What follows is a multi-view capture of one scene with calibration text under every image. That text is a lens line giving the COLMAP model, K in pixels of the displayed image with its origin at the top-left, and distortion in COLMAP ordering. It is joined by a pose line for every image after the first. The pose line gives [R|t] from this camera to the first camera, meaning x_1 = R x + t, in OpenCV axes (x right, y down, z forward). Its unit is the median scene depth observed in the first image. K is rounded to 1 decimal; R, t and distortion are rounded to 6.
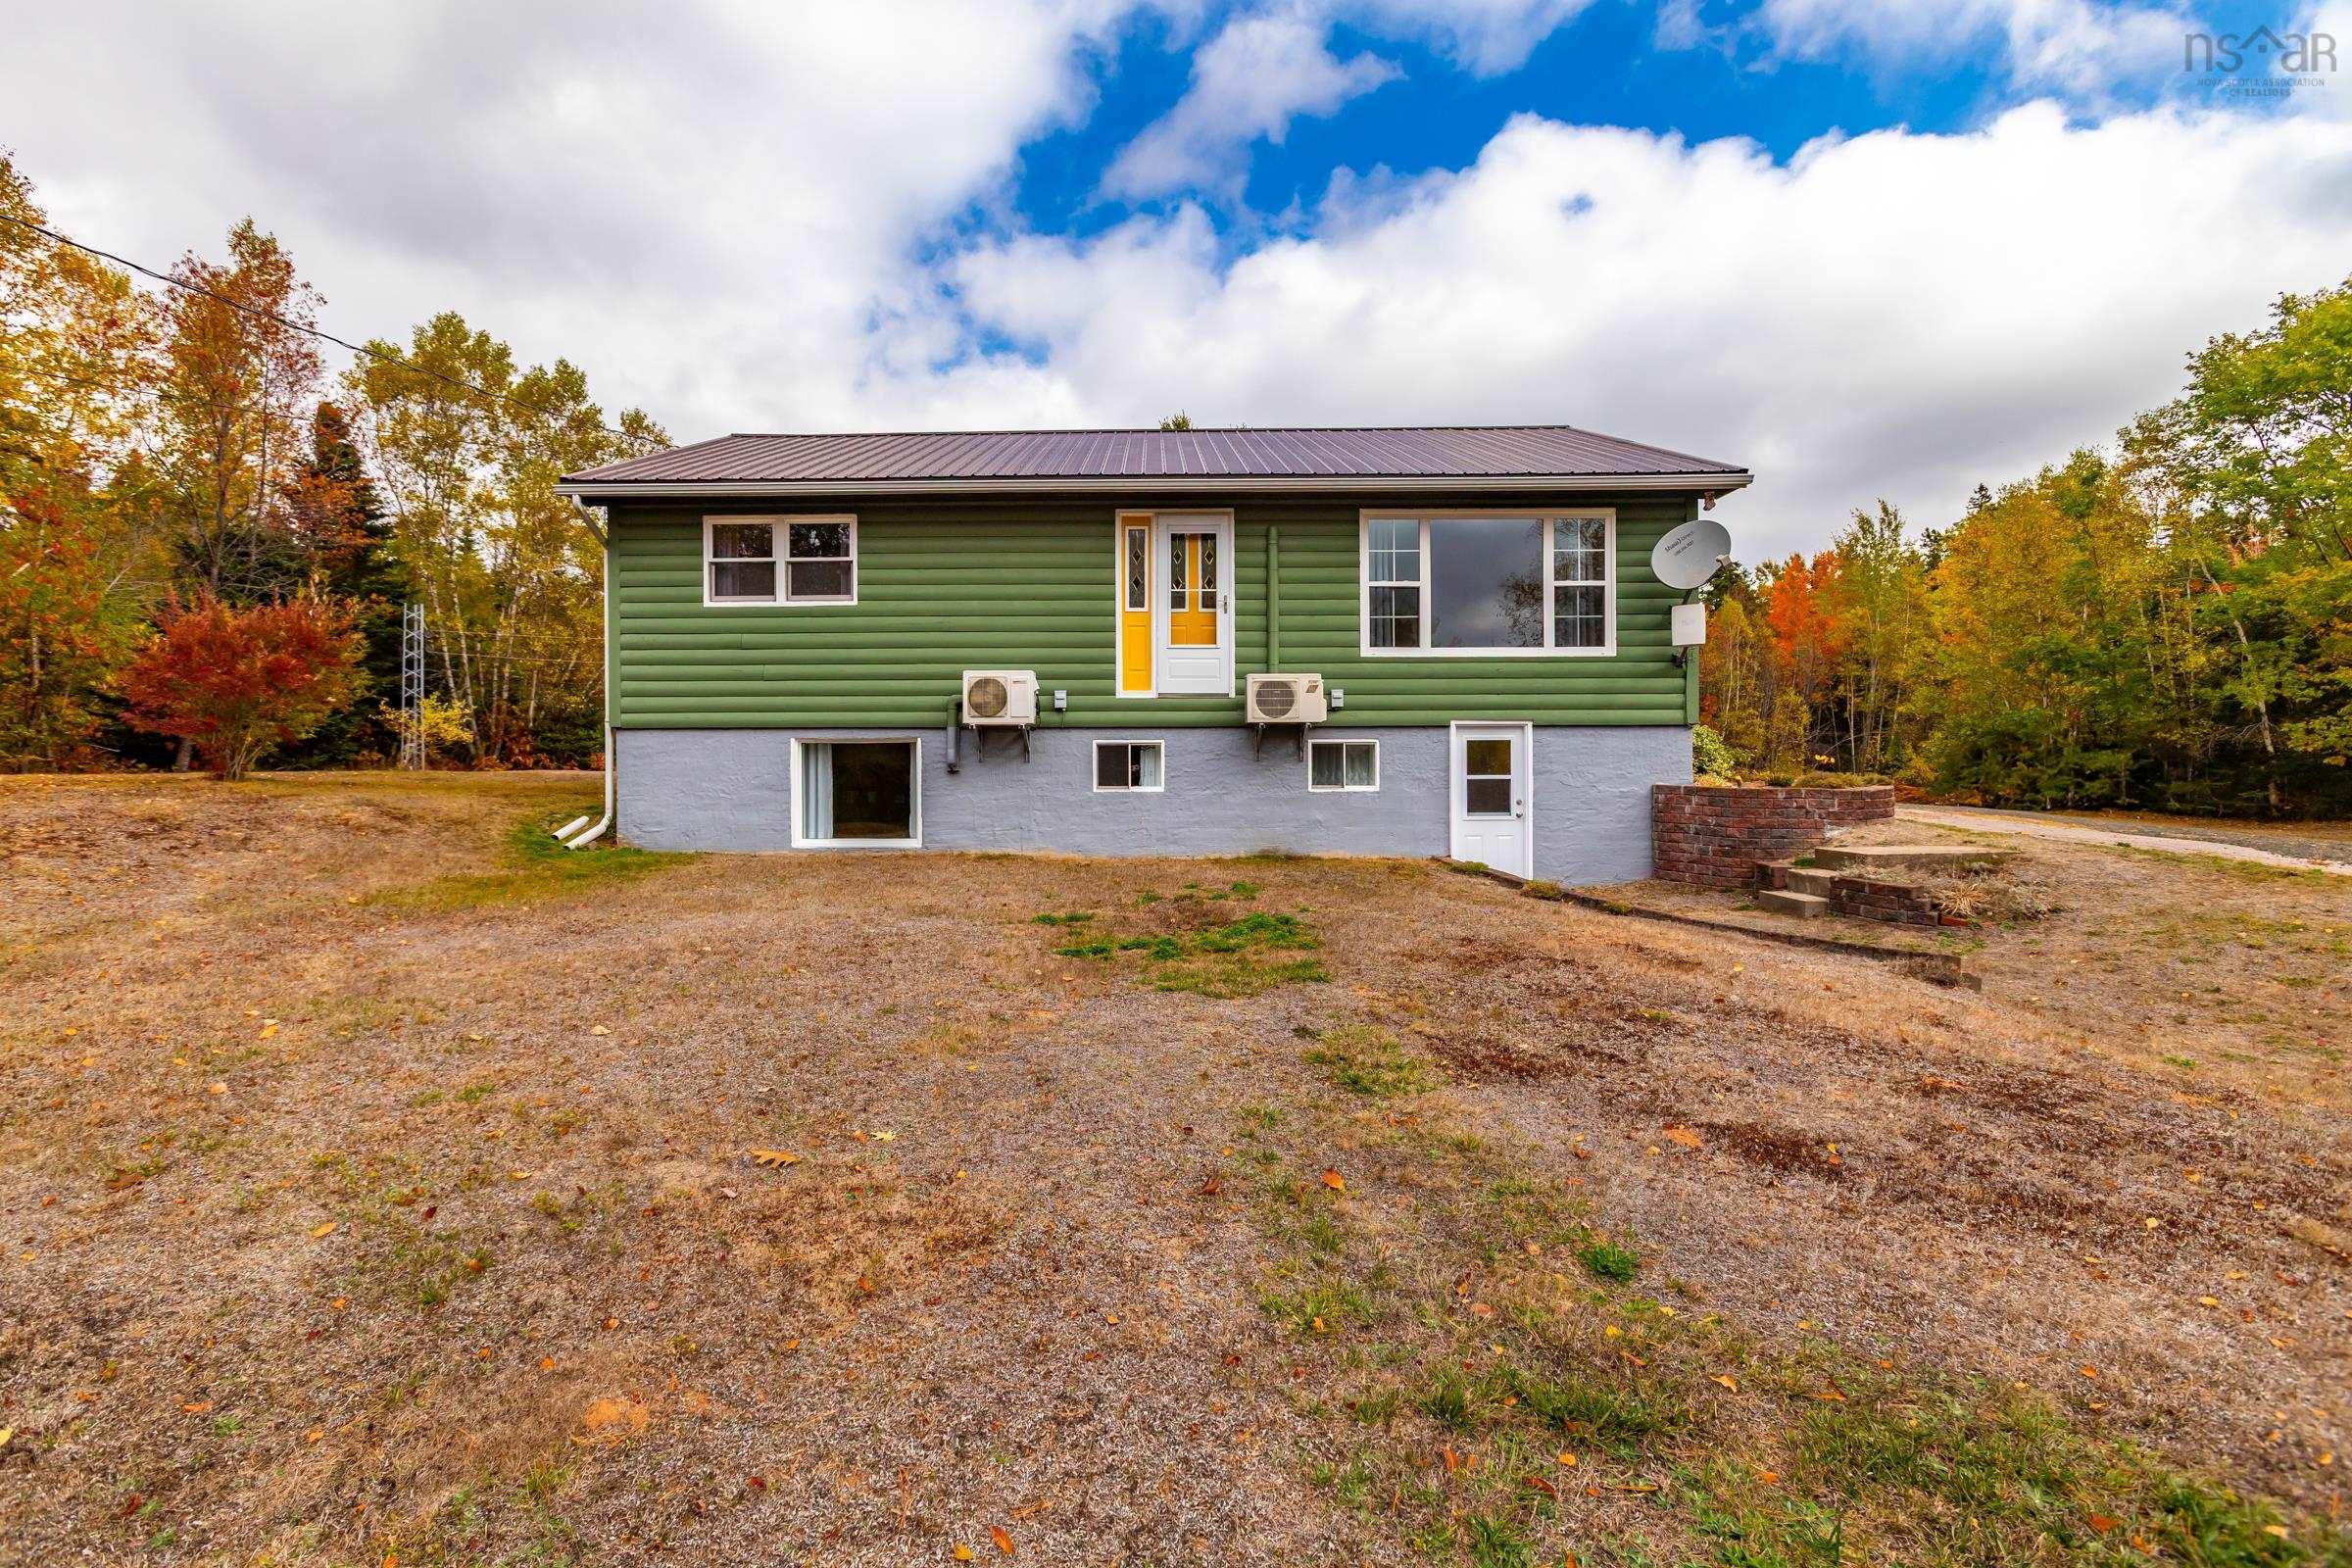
lens RADIAL K [[1065.3, 0, 1170.5], [0, 1065.3, 781.2], [0, 0, 1]] dist [-0.018049, 0.009383]
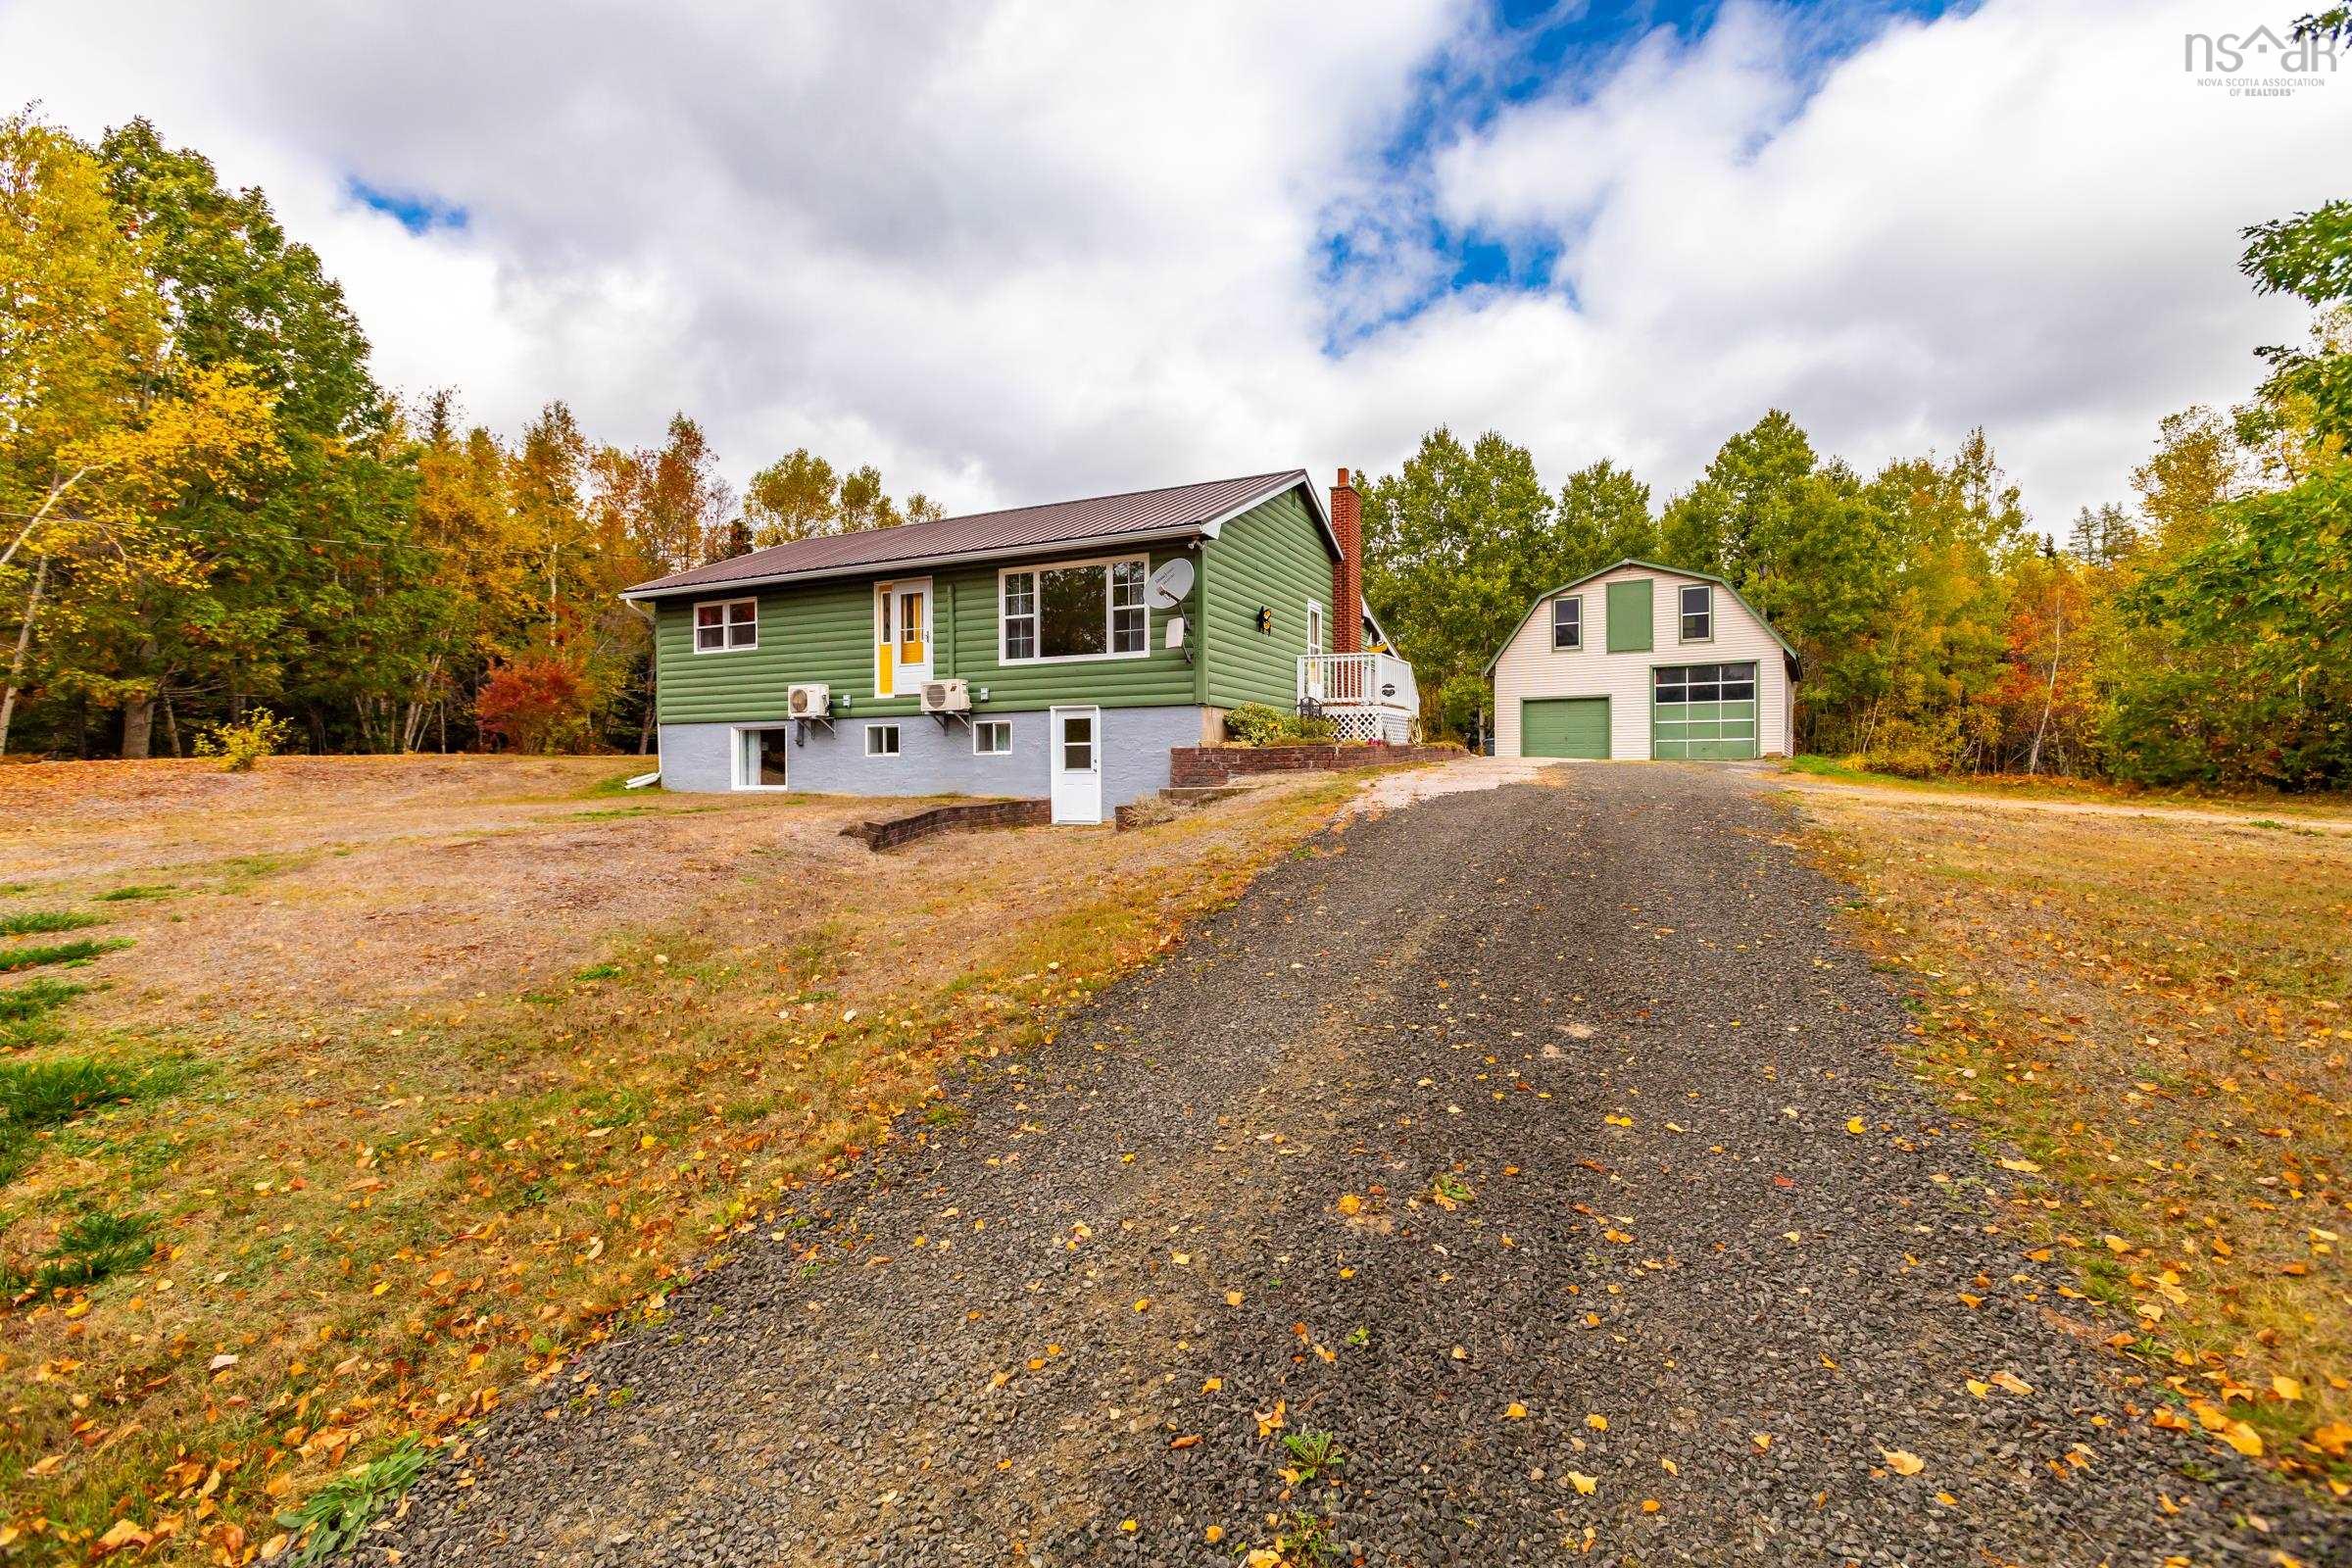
lens RADIAL K [[1065.3, 0, 1170.5], [0, 1065.3, 781.2], [0, 0, 1]] dist [-0.018049, 0.009383]
pose [[0.906705, -0.000276, -0.421765, 1.037927], [0.000499, 1.000000, 0.000419, 0.047055], [0.421765, -0.000590, 0.906705, -0.275949]]
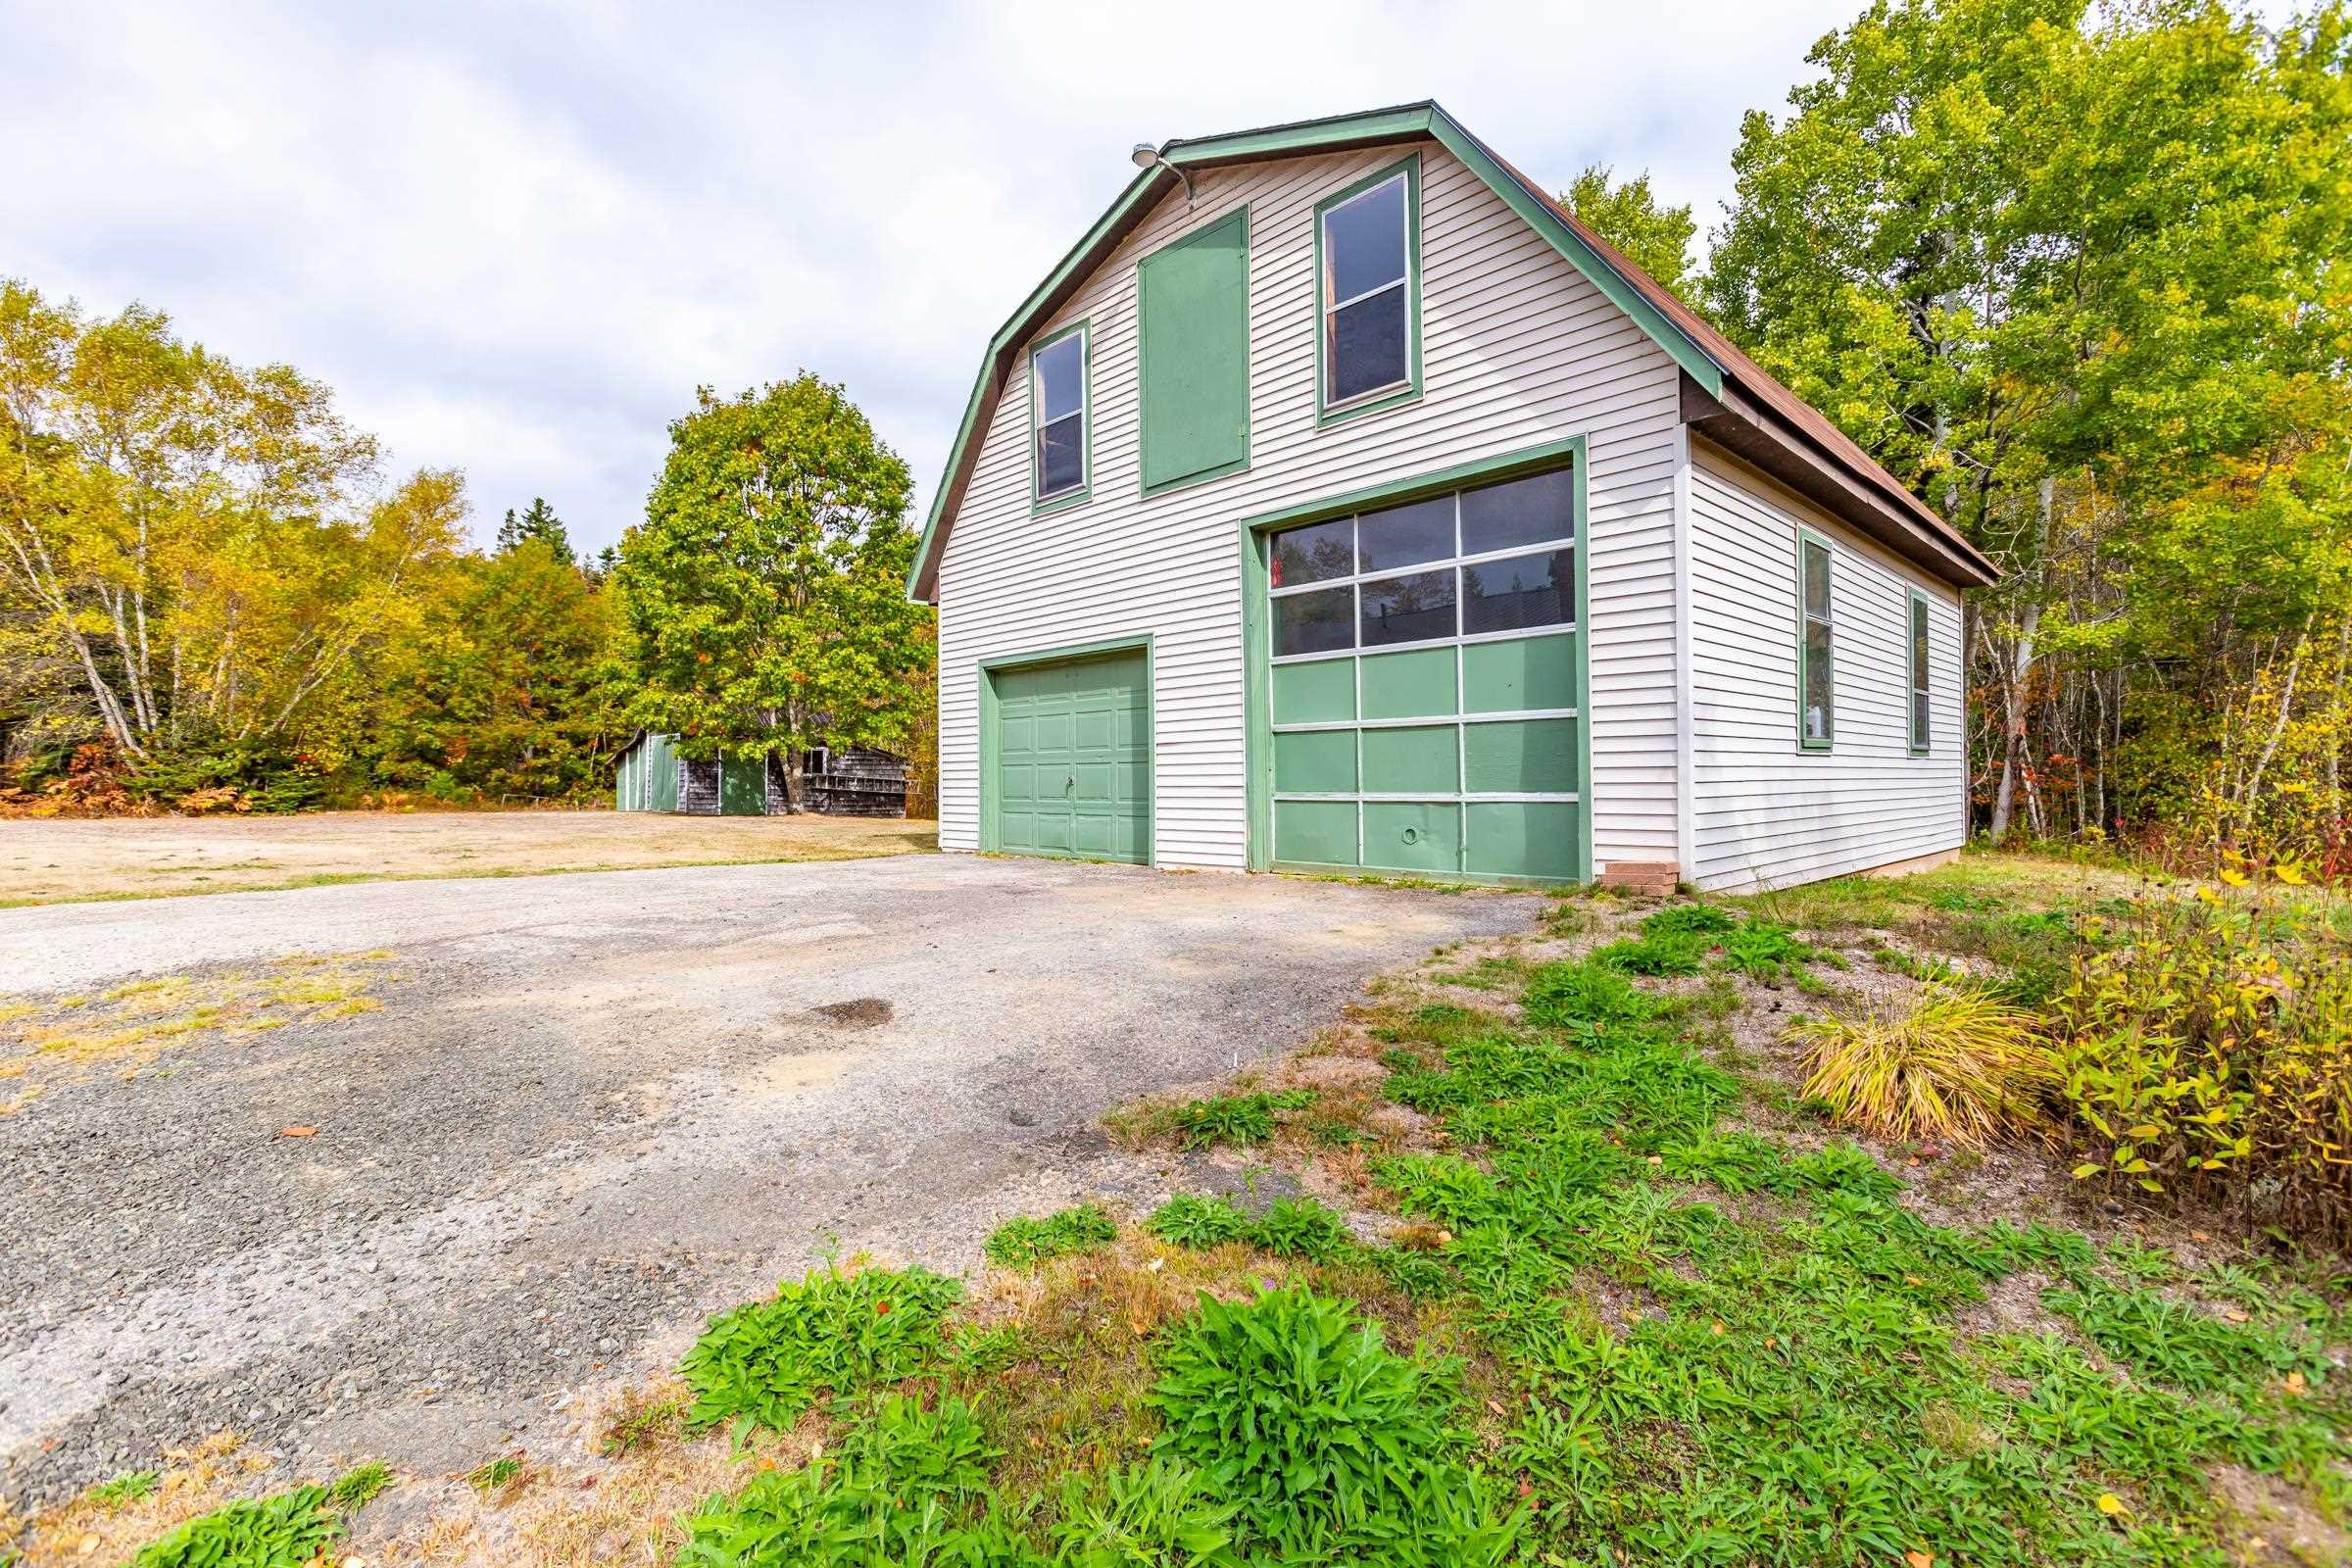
lens RADIAL K [[1065.3, 0, 1170.5], [0, 1065.3, 781.2], [0, 0, 1]] dist [-0.018049, 0.009383]
pose [[0.774707, -0.005961, -0.632292, 1.448089], [0.005893, 0.999980, -0.002206, -0.066874], [0.632293, -0.002018, 0.774727, 2.166189]]
